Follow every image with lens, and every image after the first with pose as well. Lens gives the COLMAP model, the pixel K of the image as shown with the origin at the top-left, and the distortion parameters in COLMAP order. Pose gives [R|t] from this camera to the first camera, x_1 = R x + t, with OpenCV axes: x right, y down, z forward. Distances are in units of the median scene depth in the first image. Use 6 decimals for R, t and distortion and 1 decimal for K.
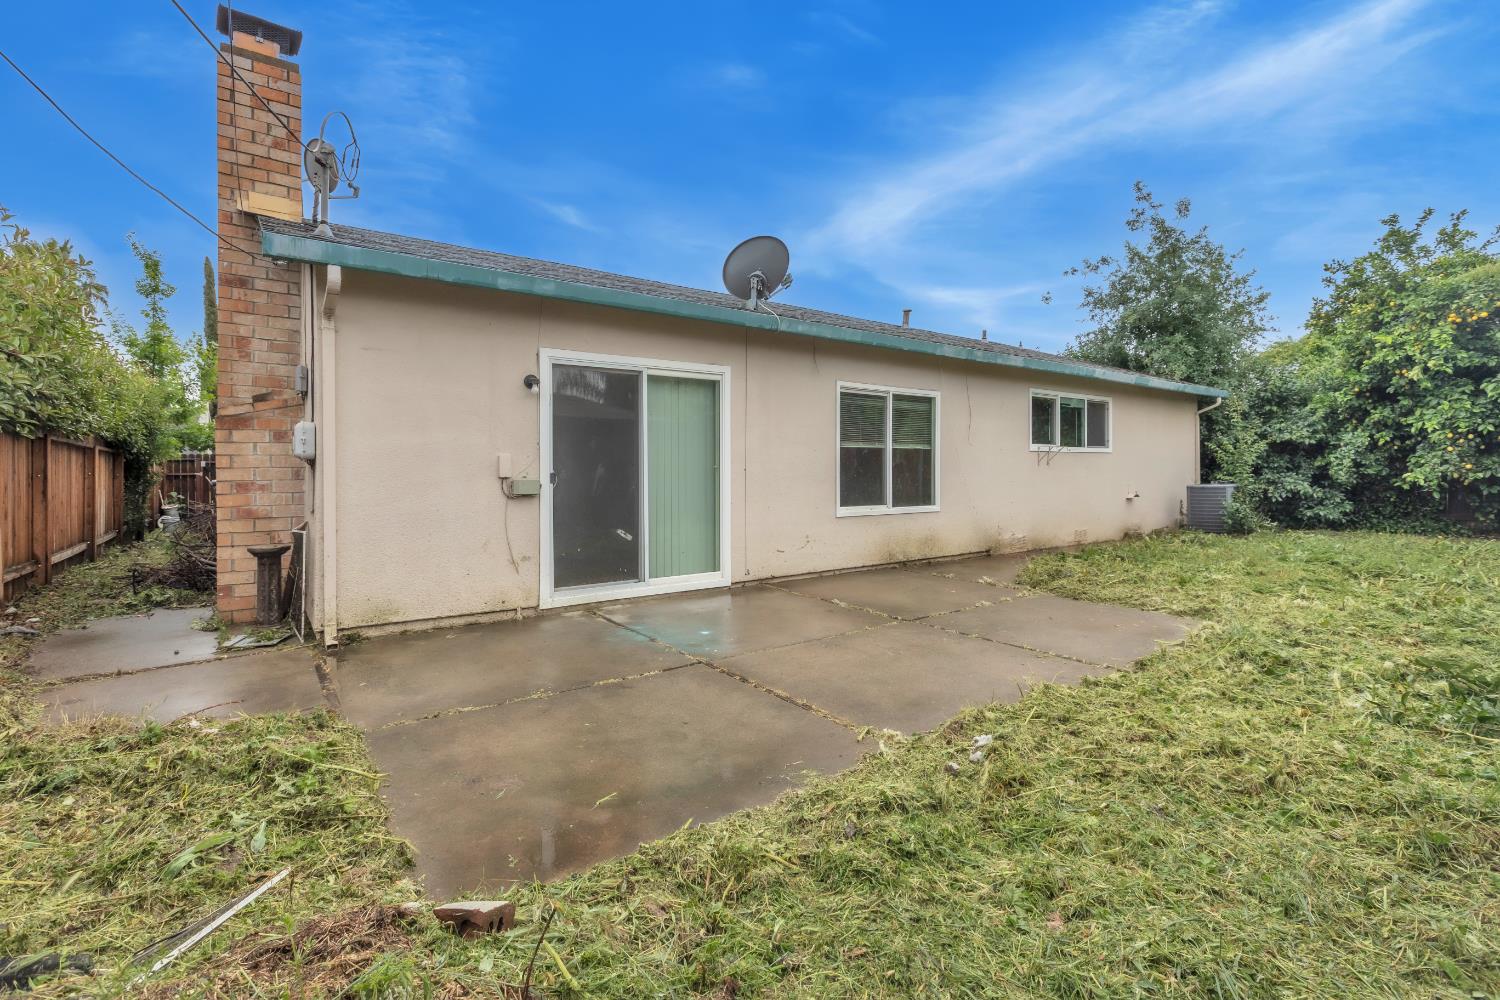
lens RADIAL K [[683.4, 0, 751.6], [0, 683.4, 469.4], [0, 0, 1]] dist [0.001495, 0.000005]
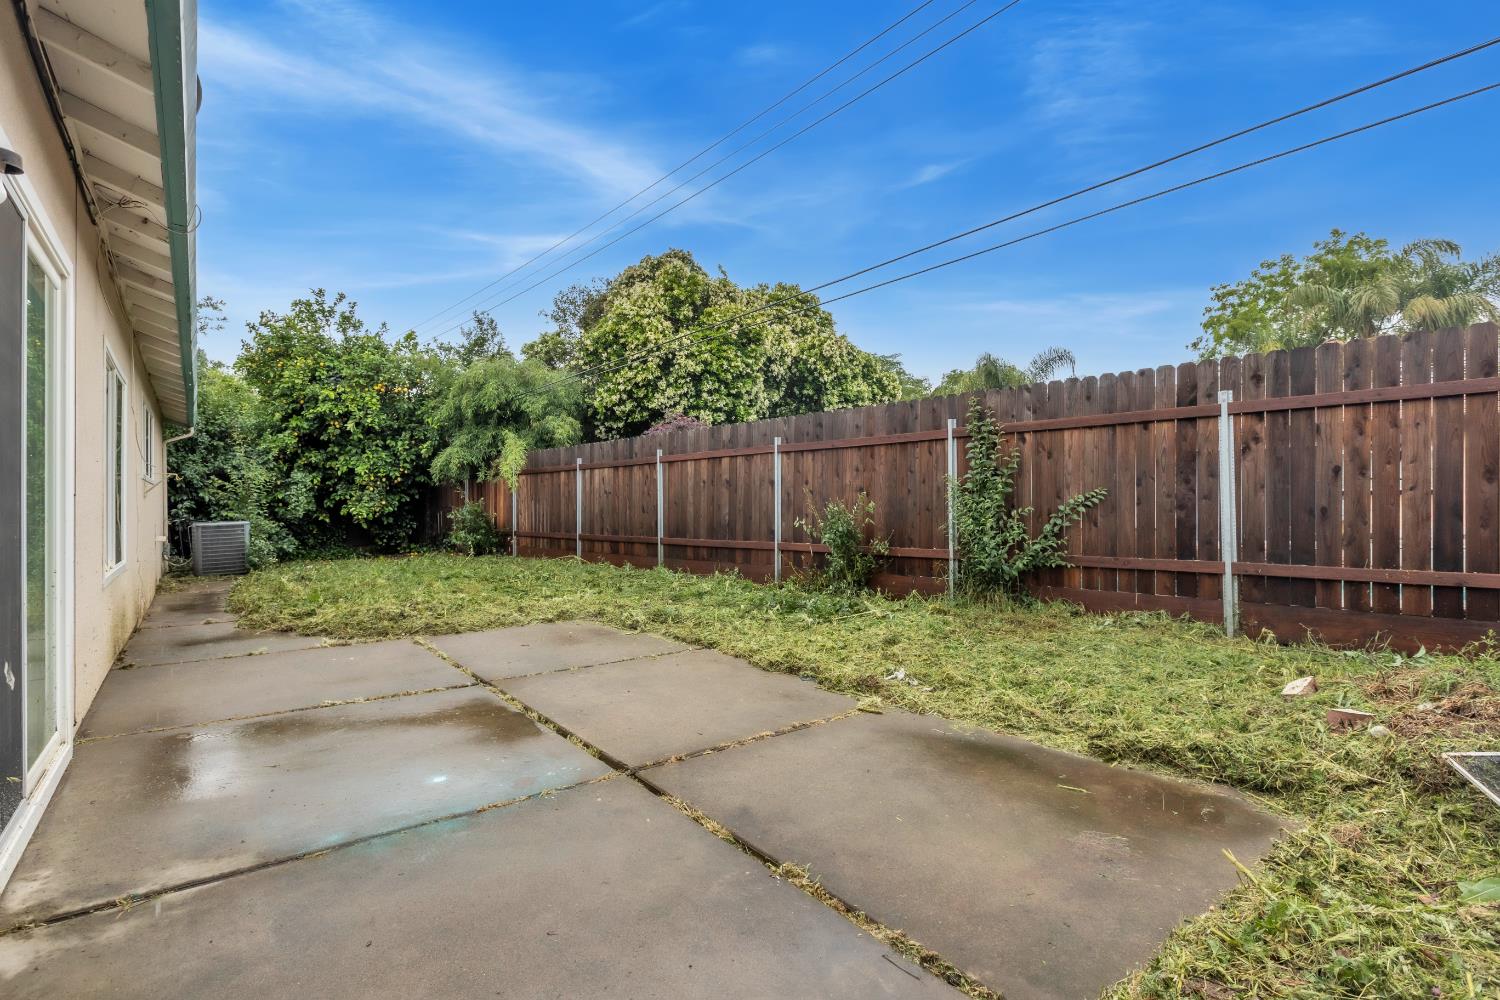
lens RADIAL K [[685.2, 0, 750.0], [0, 685.2, 500.0], [0, 0, 1]] dist [-0.002257, -0.000688]
pose [[-0.003964, 0.005653, 0.999976, -0.255178], [0.011639, 0.999917, -0.005606, 0.005847], [-0.999924, 0.011617, -0.004029, 0.298469]]
